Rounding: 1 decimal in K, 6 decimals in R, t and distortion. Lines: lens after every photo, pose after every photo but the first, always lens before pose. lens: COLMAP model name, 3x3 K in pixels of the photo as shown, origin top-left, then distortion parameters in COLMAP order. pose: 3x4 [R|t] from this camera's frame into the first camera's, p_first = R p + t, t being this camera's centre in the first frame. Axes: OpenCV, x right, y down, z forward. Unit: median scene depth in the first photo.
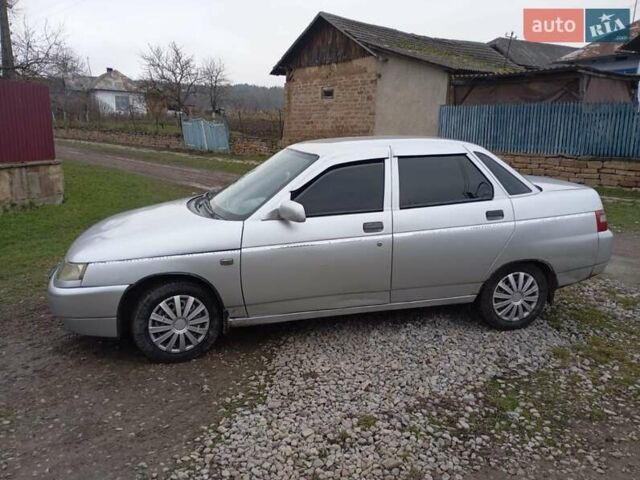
lens RADIAL K [[511.3, 0, 320.2], [0, 511.3, 244.2], [0, 0, 1]] dist [0.061187, -0.062336]
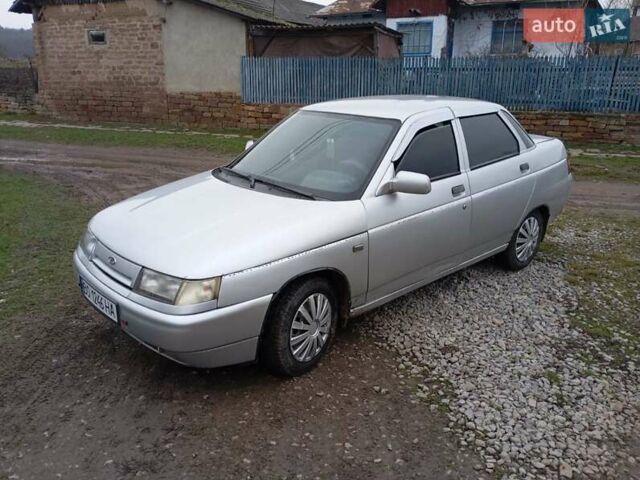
lens RADIAL K [[511.3, 0, 320.3], [0, 511.3, 243.9], [0, 0, 1]] dist [0.061187, -0.062336]
pose [[0.880803, -0.147328, 0.449978, -0.554429], [0.106653, 0.987669, 0.114608, -0.069409], [-0.461314, -0.052956, 0.885655, 0.219309]]
